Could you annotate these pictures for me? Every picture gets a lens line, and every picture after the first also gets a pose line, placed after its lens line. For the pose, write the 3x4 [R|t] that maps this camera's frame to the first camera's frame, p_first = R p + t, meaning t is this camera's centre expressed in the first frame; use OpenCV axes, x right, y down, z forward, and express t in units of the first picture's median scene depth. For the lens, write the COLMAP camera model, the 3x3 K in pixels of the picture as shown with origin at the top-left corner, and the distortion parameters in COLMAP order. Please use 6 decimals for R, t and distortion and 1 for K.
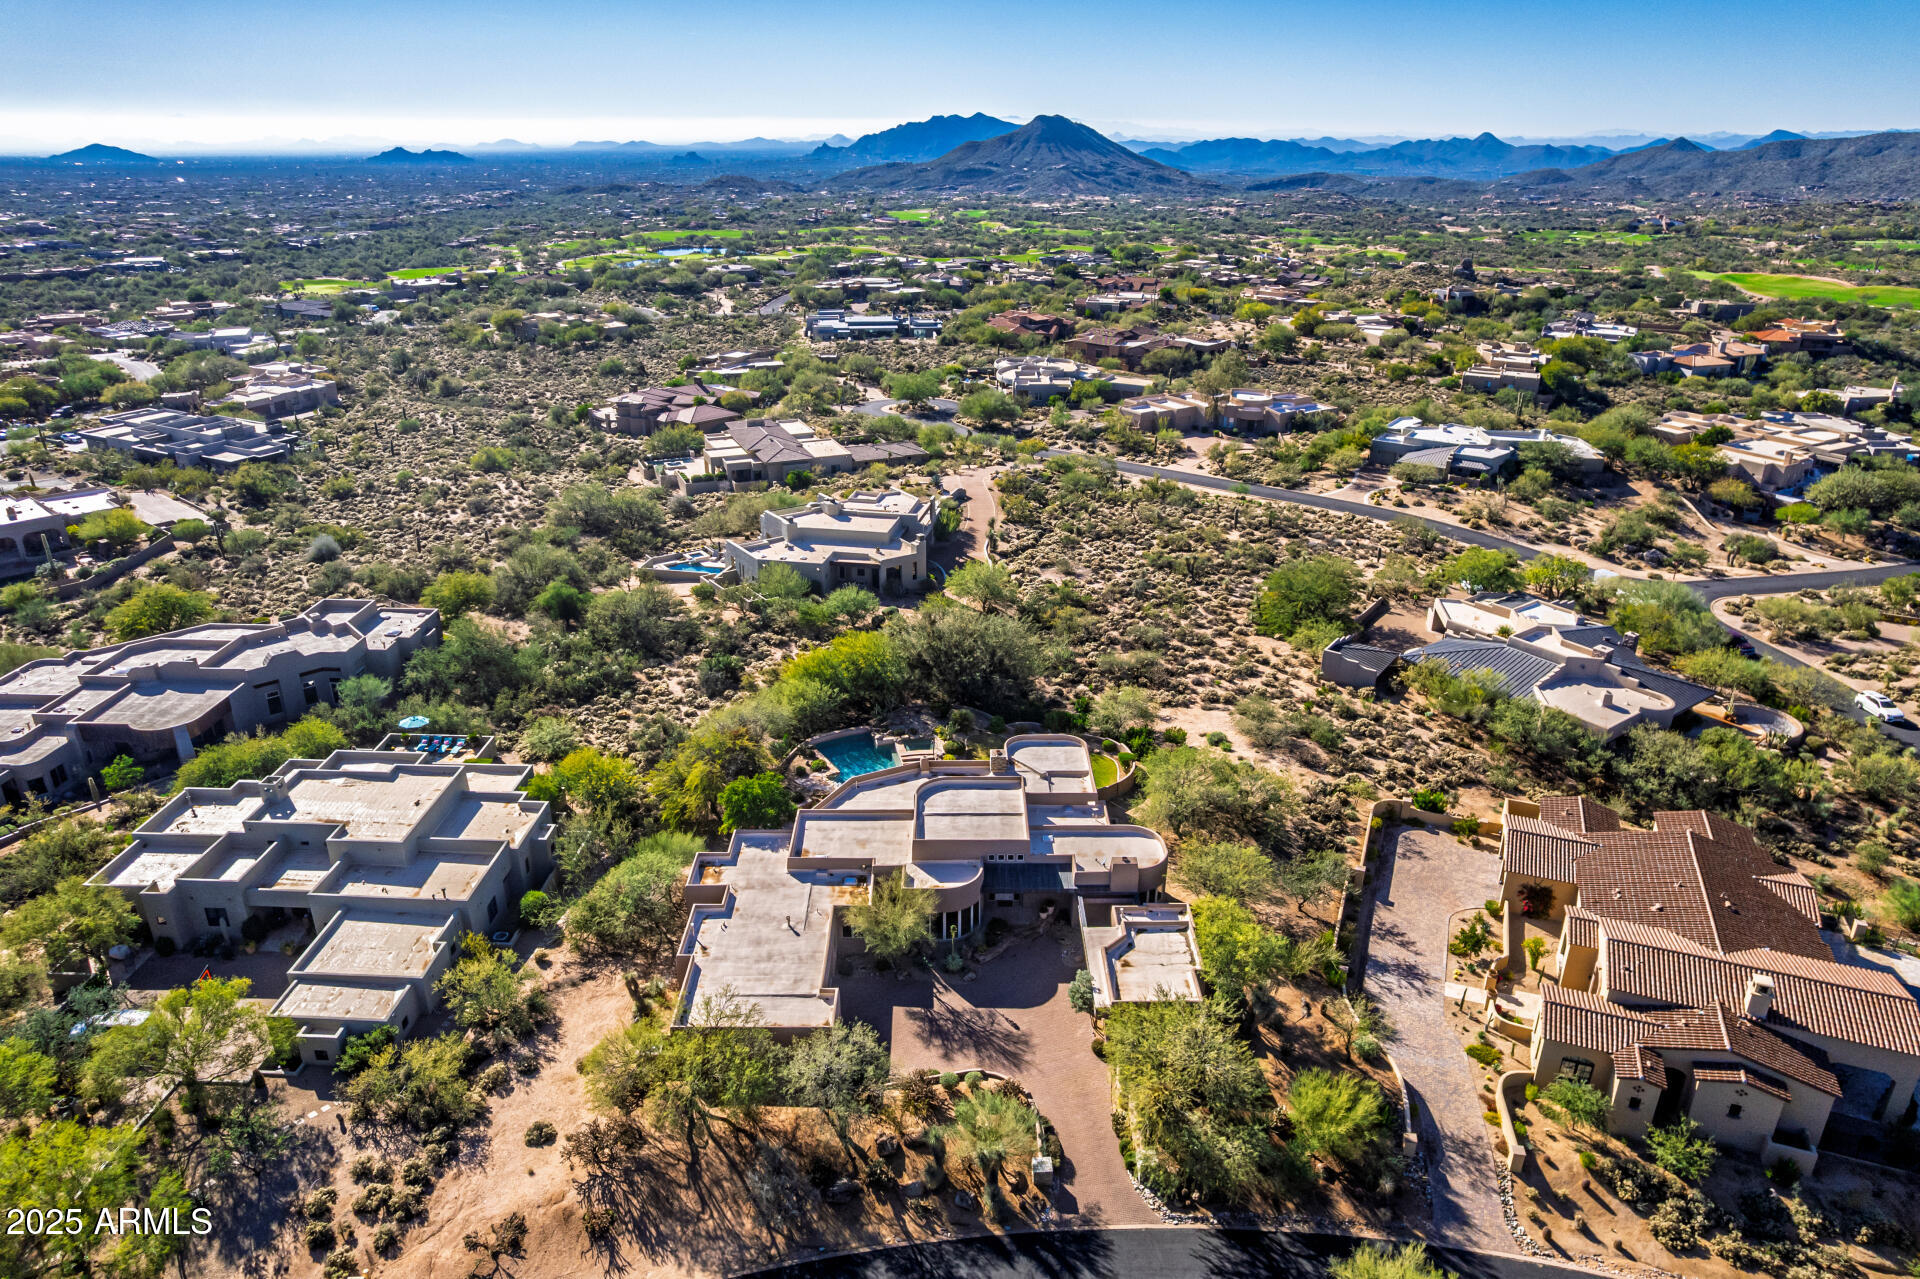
lens RADIAL K [[1274.4, 0, 960.0], [0, 1274.4, 639.5], [0, 0, 1]] dist [-0.071711, 0.063890]
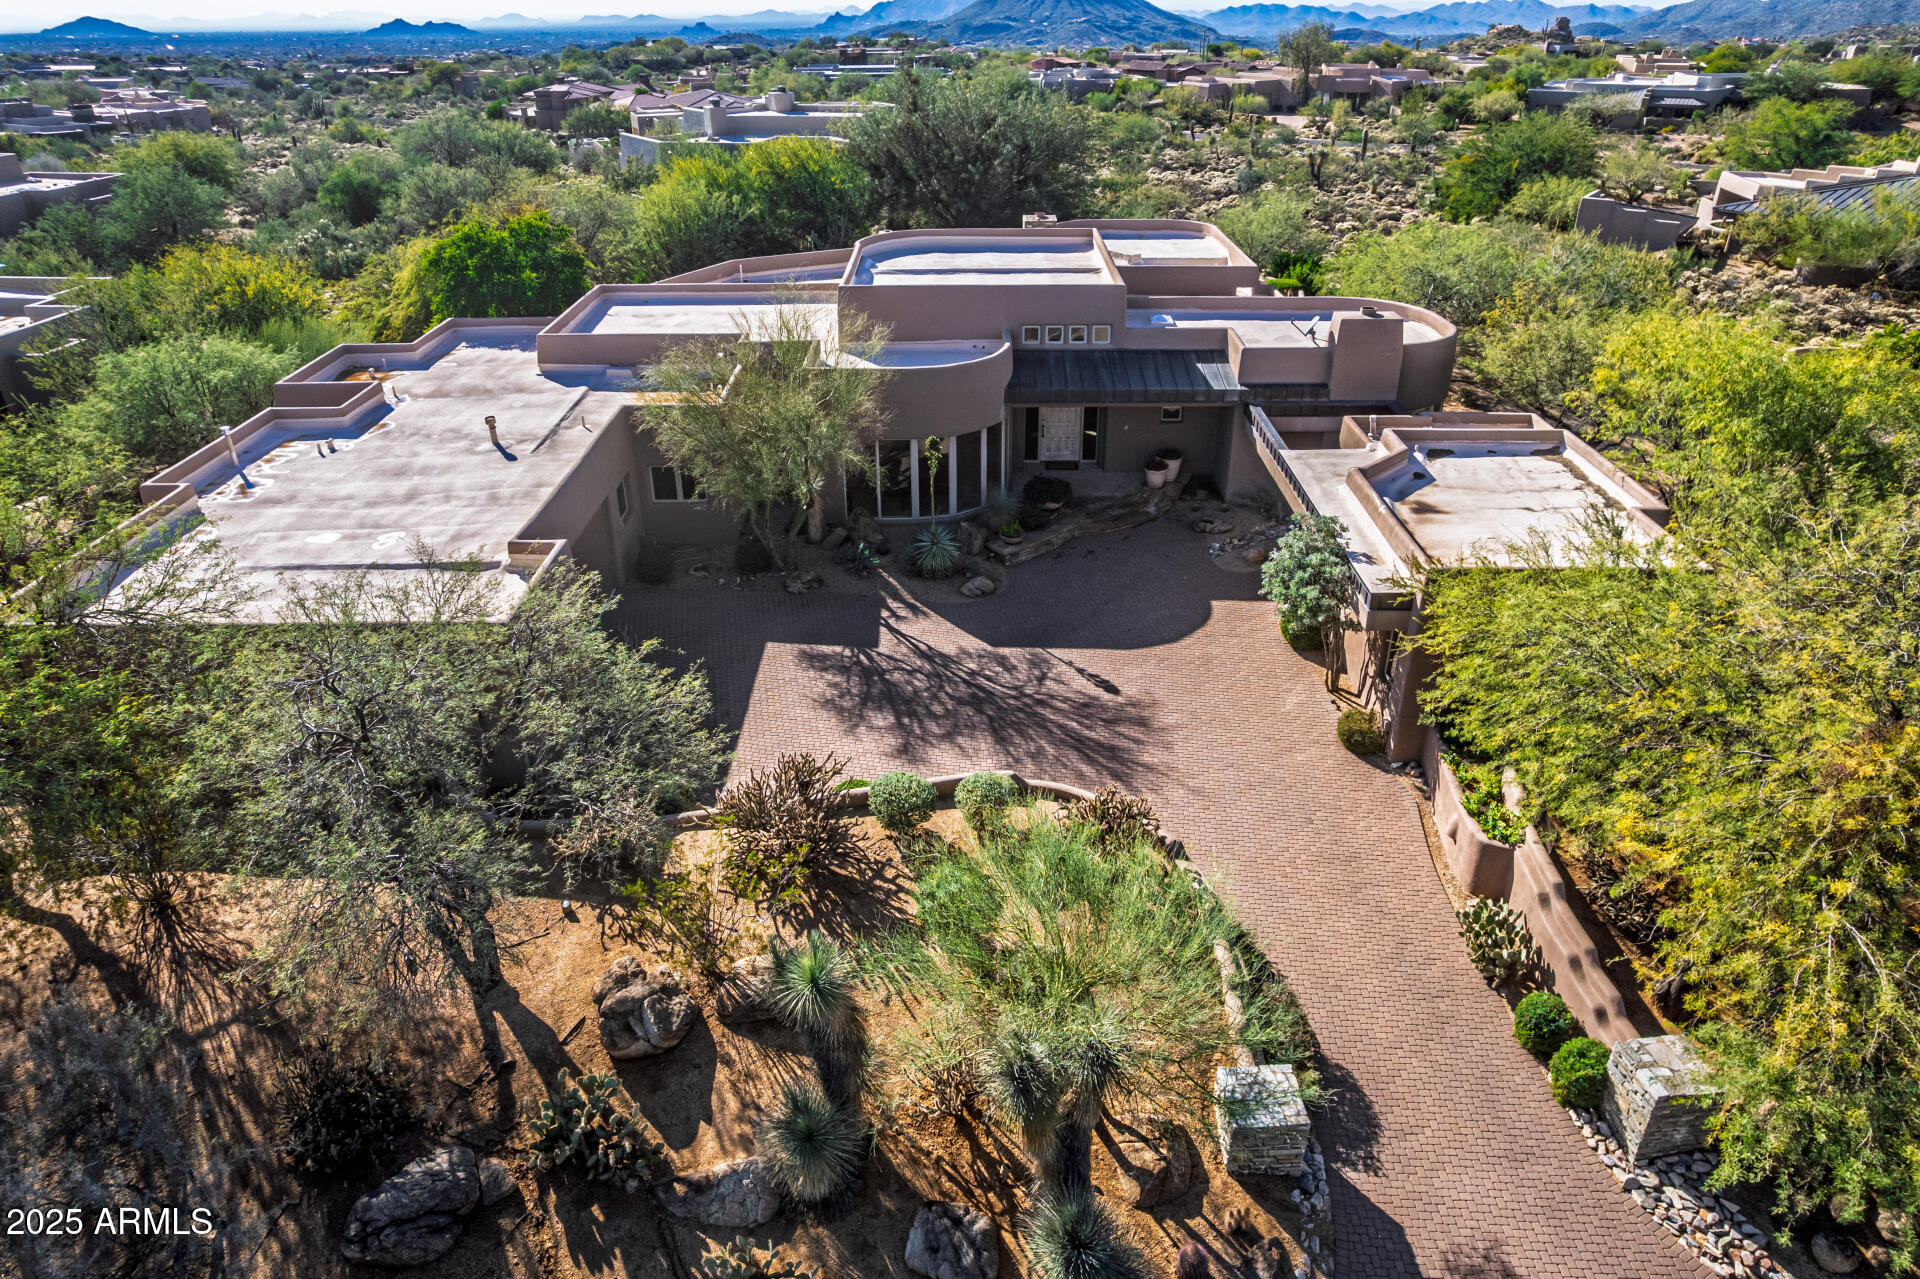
lens RADIAL K [[1253.4, 0, 959.6], [0, 1253.4, 662.9], [0, 0, 1]] dist [-0.079560, 0.069846]
pose [[0.999866, -0.003624, -0.015955, 0.007270], [0.005332, 0.994097, 0.108360, 0.223538], [0.015469, -0.108430, 0.993984, 0.560752]]
